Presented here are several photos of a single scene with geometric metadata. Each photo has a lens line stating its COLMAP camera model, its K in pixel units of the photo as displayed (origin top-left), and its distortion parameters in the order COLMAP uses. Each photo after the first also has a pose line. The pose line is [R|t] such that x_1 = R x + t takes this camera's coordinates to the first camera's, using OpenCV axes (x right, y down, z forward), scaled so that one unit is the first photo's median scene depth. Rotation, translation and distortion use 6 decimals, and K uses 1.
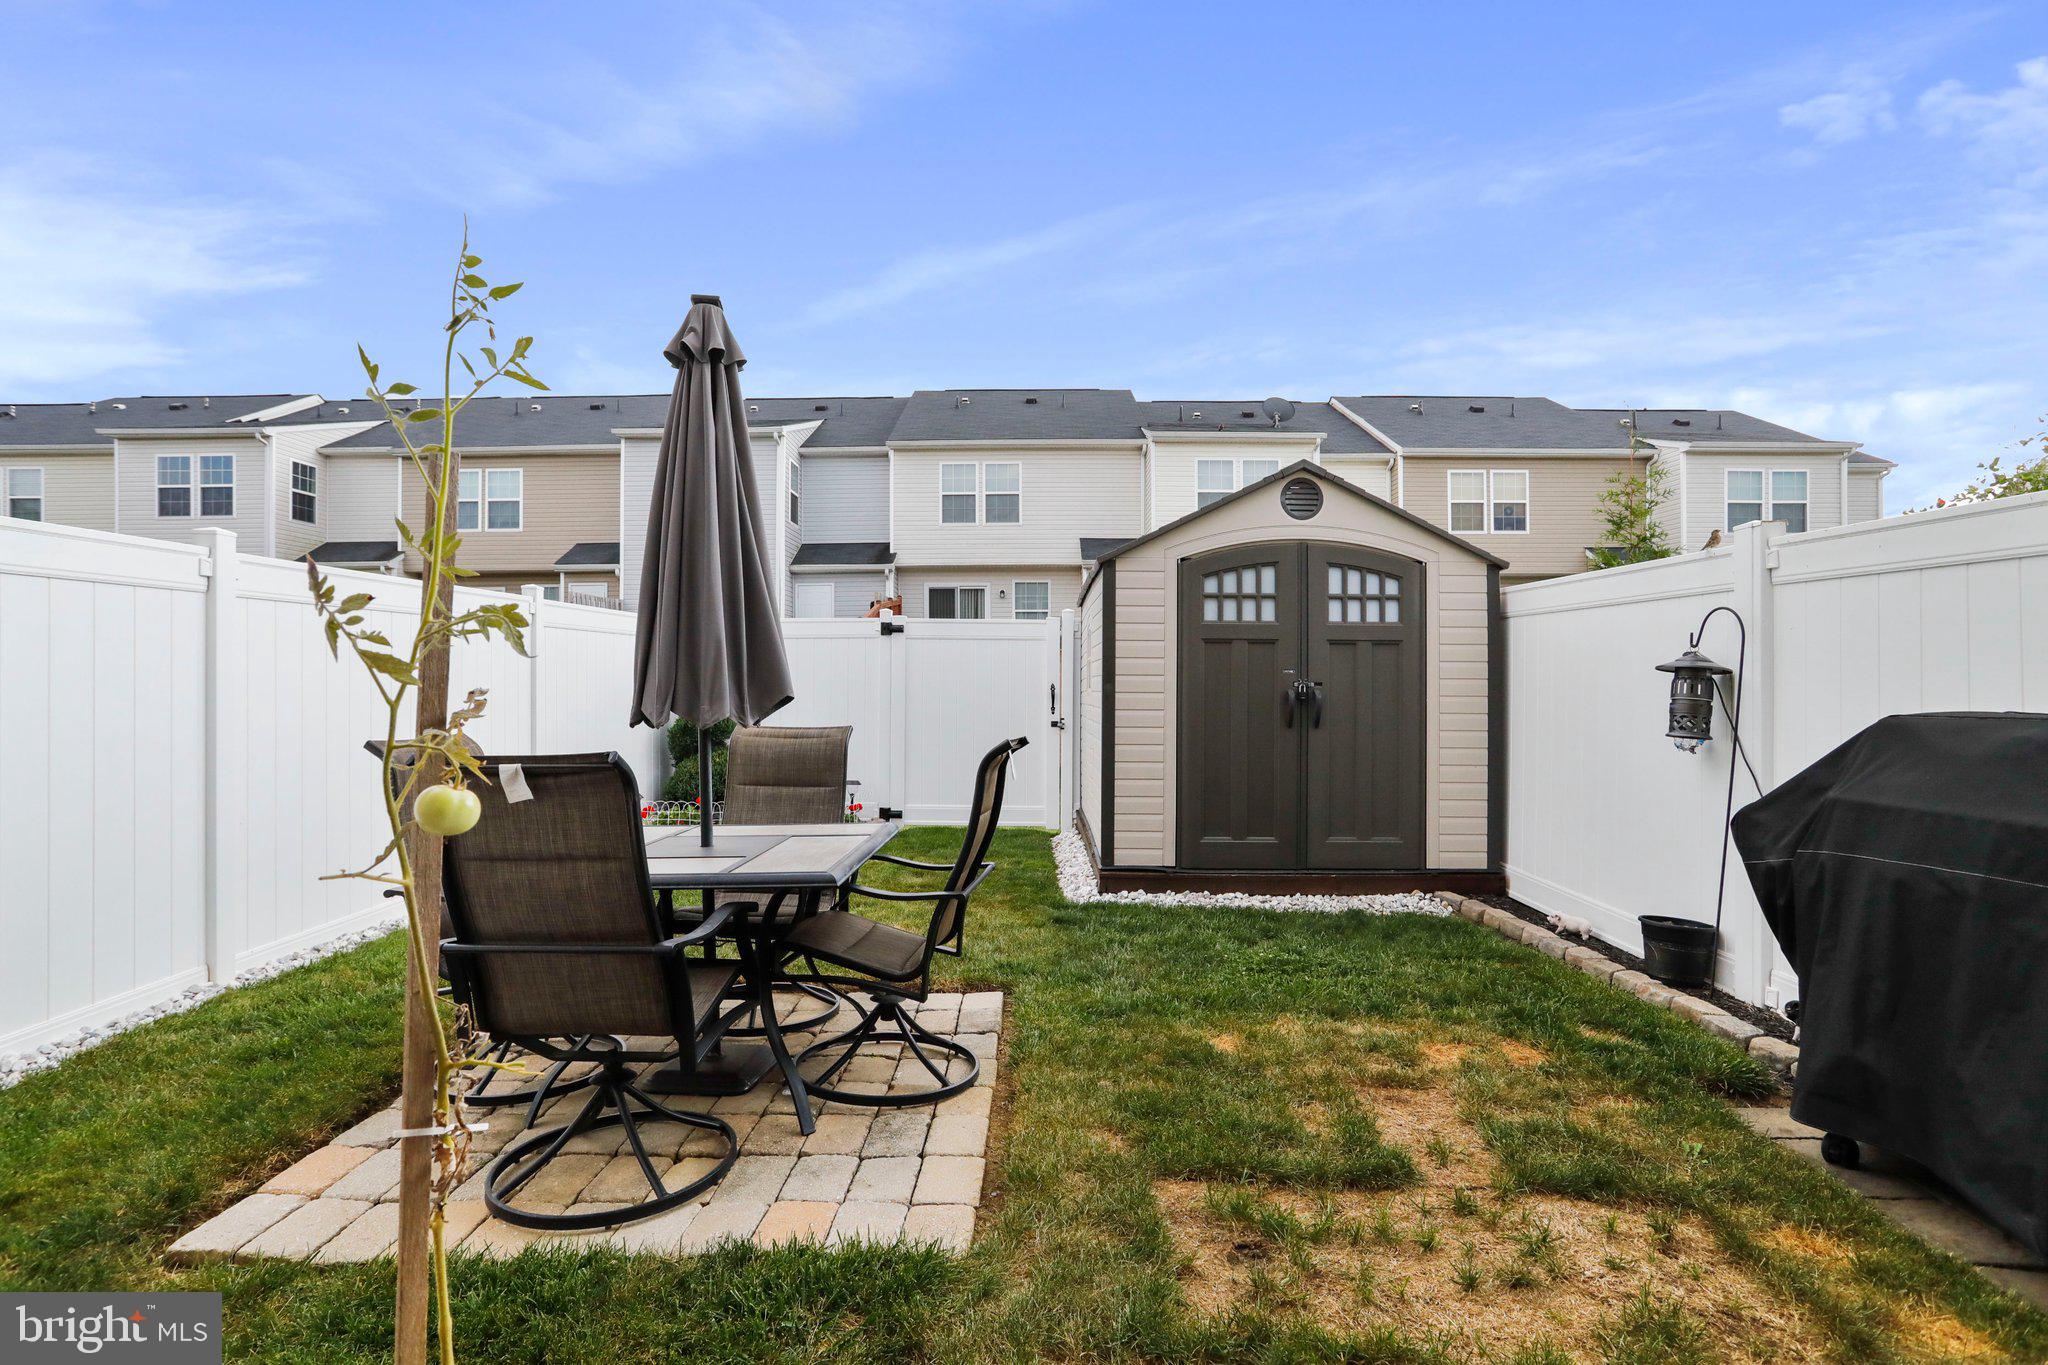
lens RADIAL K [[979.8, 0, 1024.0], [0, 979.8, 682.5], [0, 0, 1]] dist [-0.066624, 0.033427]
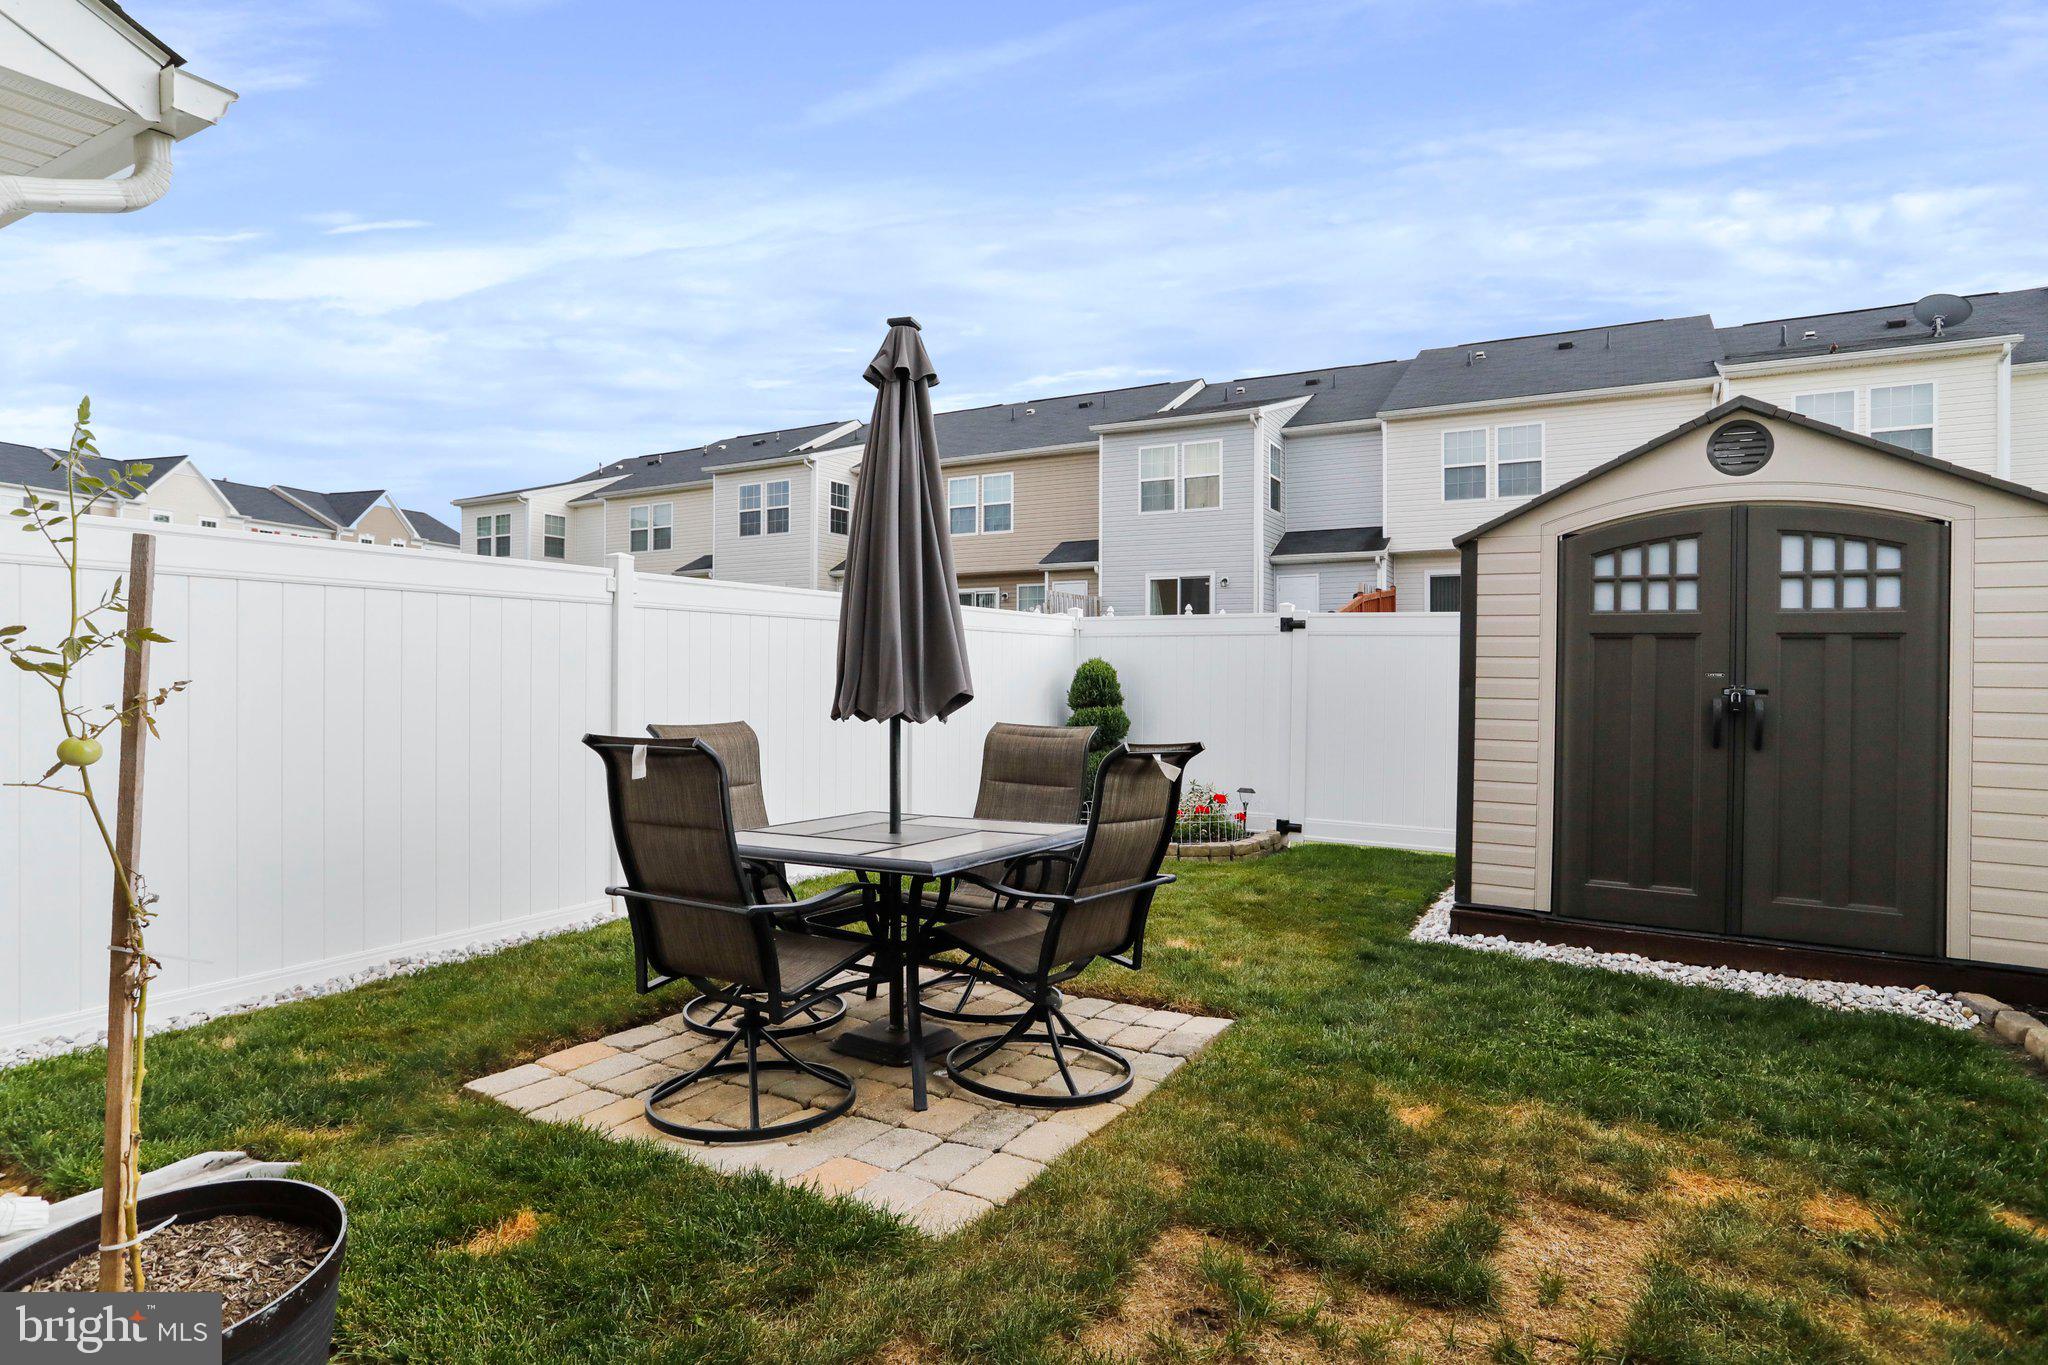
lens RADIAL K [[1059.5, 0, 1011.0], [0, 1059.5, 683.2], [0, 0, 1]] dist [-0.068969, 0.040699]
pose [[0.877356, 0.012357, -0.479682, 0.176464], [-0.011965, 0.999921, 0.003875, -0.001298], [0.479692, 0.002339, 0.877434, 0.019132]]
